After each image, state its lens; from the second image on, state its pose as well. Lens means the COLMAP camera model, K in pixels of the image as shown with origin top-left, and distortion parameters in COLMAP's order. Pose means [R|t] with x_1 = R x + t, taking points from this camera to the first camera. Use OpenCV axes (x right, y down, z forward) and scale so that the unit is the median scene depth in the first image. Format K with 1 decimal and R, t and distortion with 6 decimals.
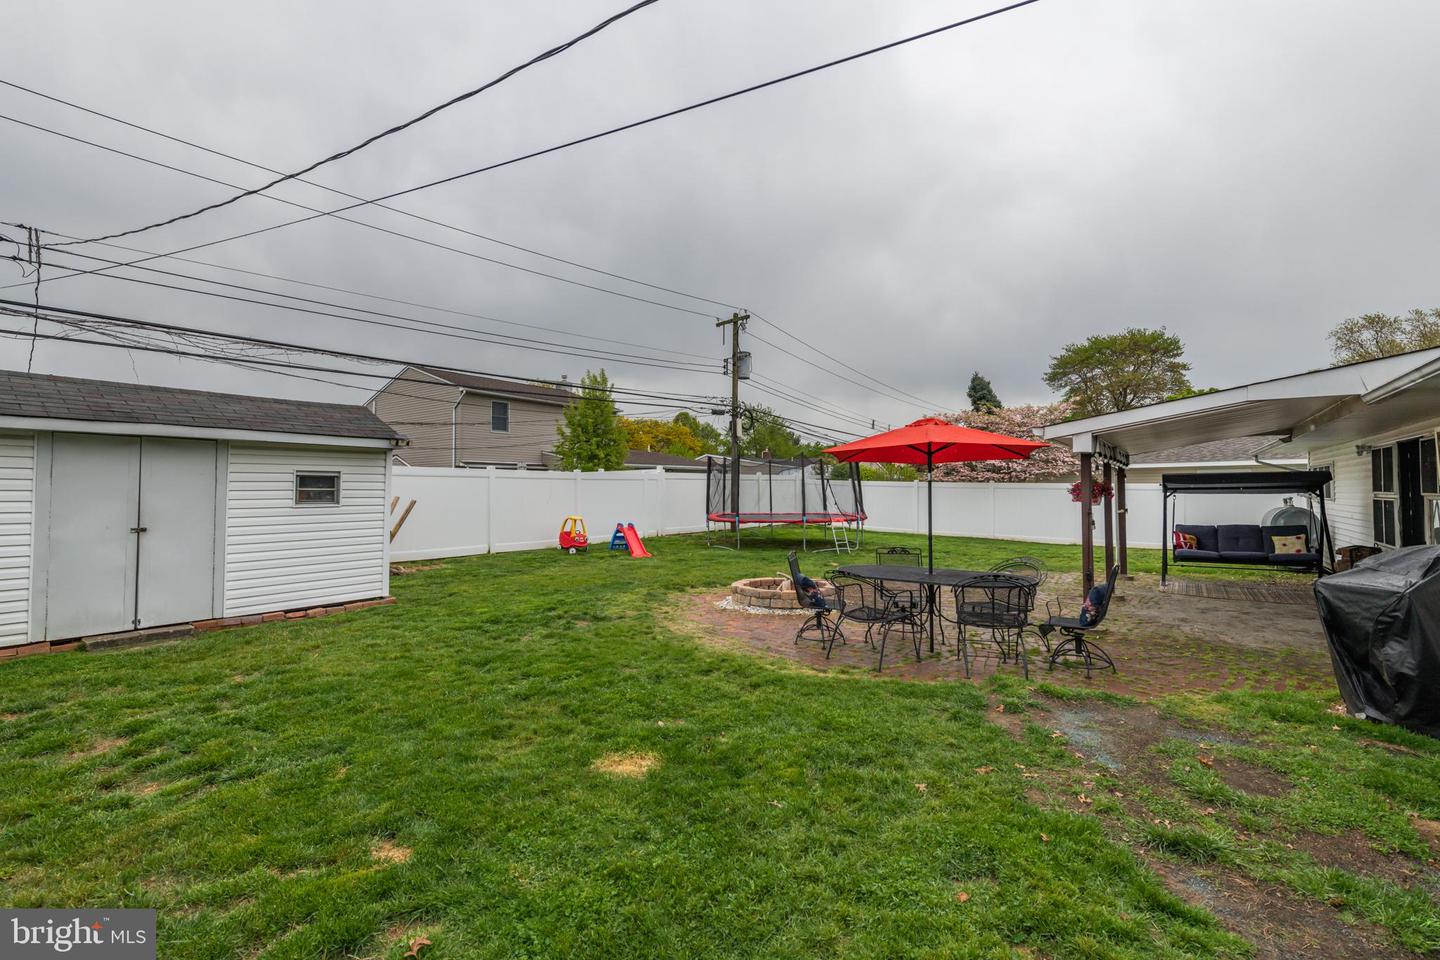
lens RADIAL K [[659.5, 0, 713.7], [0, 659.5, 484.4], [0, 0, 1]] dist [0.002003, 0.000177]
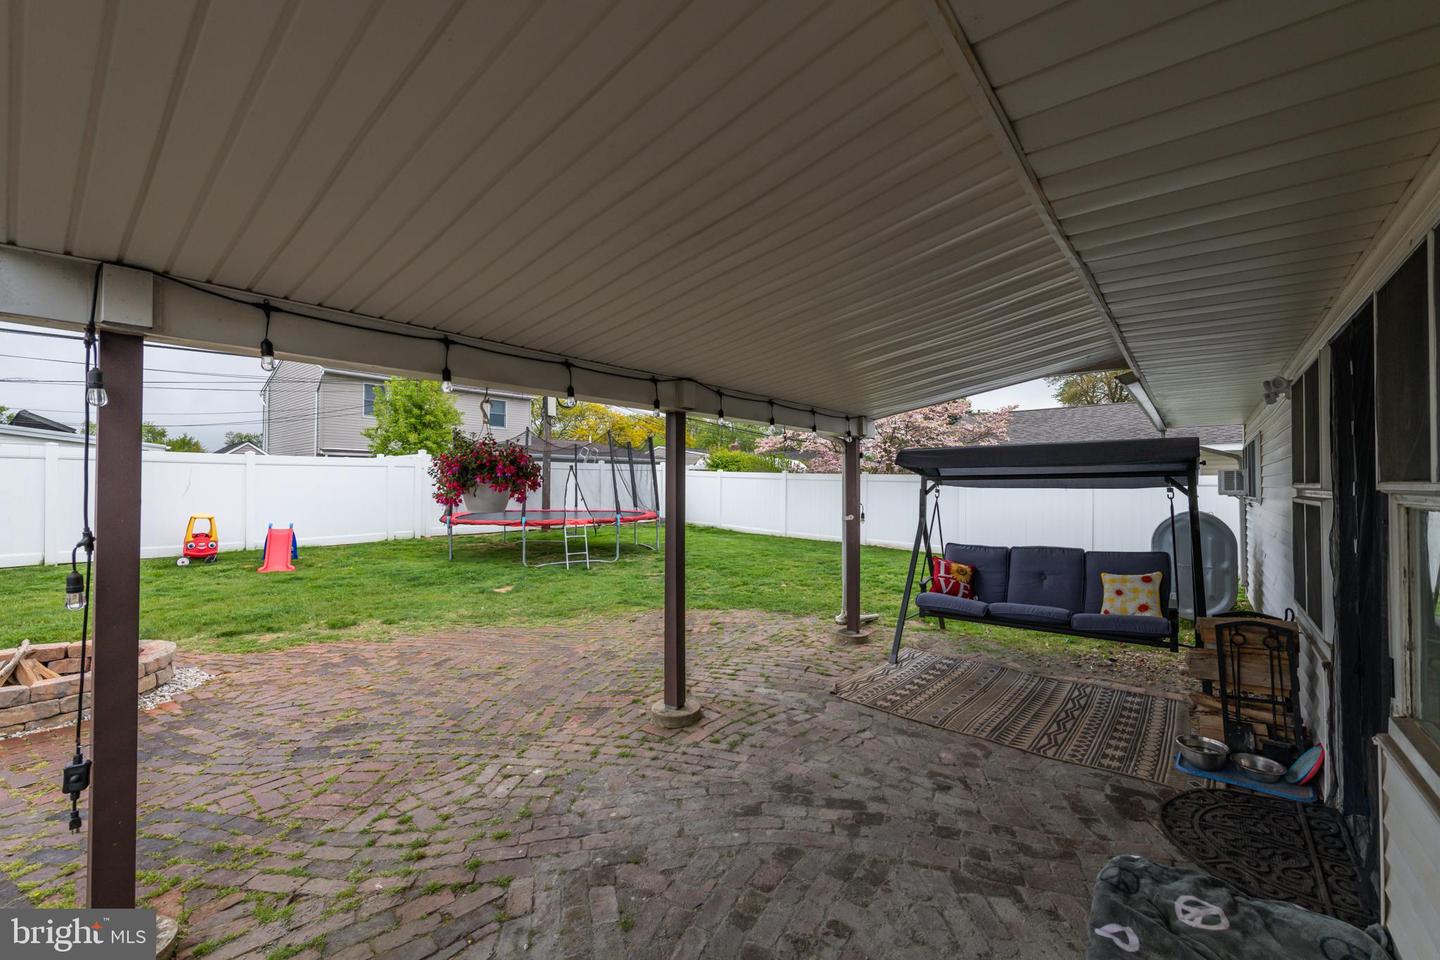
lens RADIAL K [[592.3, 0, 729.1], [0, 592.3, 478.1], [0, 0, 1]] dist [0.002398, -0.000836]
pose [[0.997654, 0.005663, -0.068220, 0.389382], [-0.005905, 0.999977, -0.003357, 0.006626], [0.068200, 0.003752, 0.997665, 0.350039]]
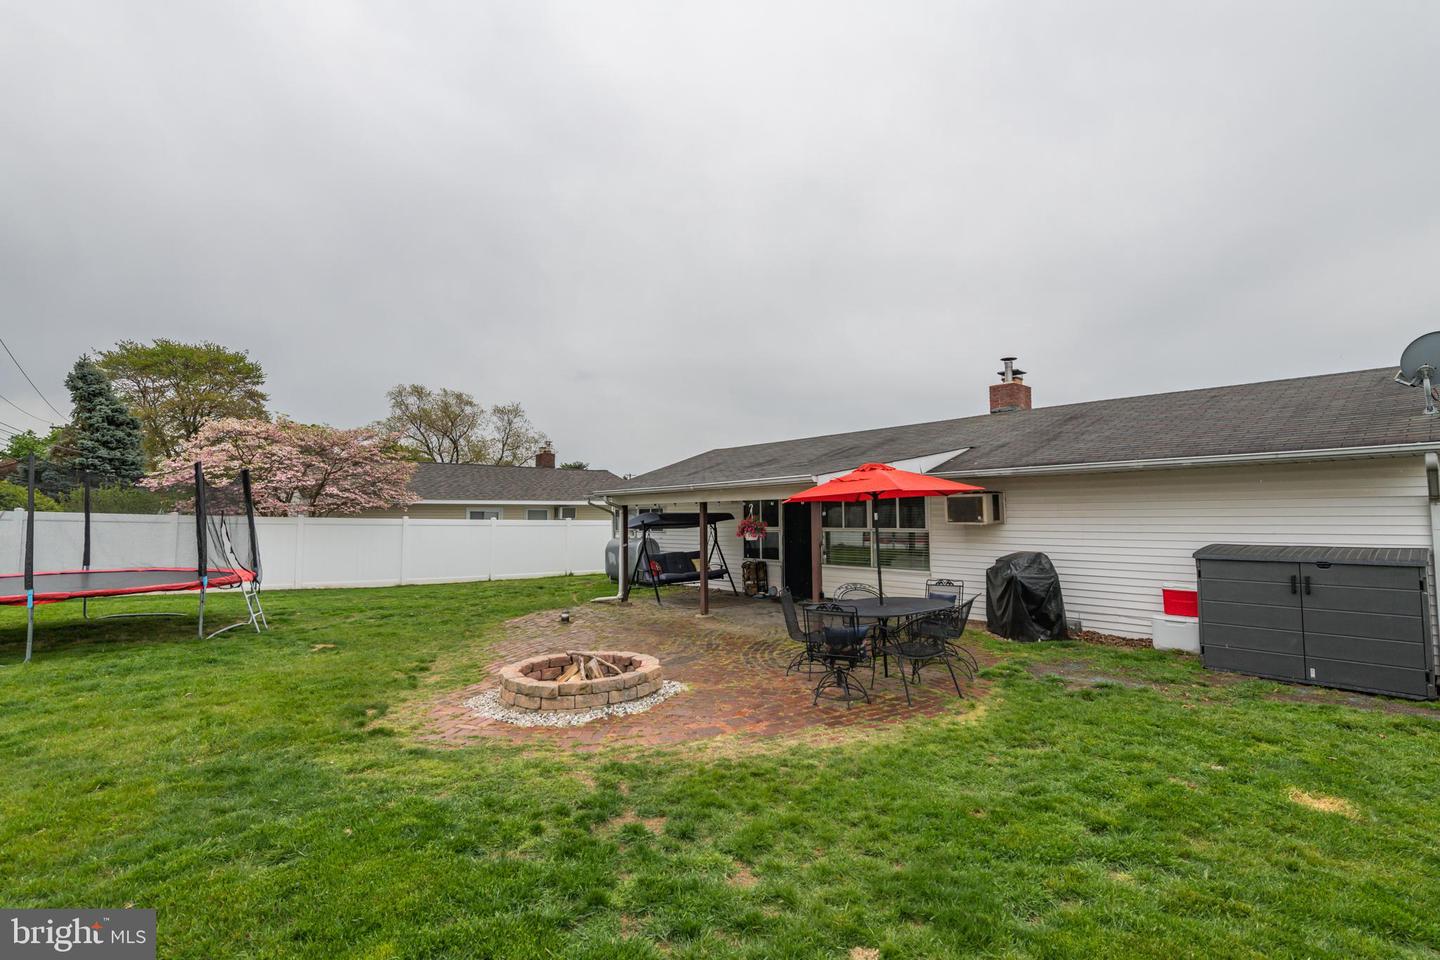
lens RADIAL K [[664.8, 0, 729.3], [0, 664.8, 483.3], [0, 0, 1]] dist [0.013795, 0.000016]
pose [[0.182220, 0.056376, 0.981640, -0.338856], [-0.006006, 0.998400, -0.056224, -0.001538], [-0.983239, 0.004349, 0.182267, 0.439407]]
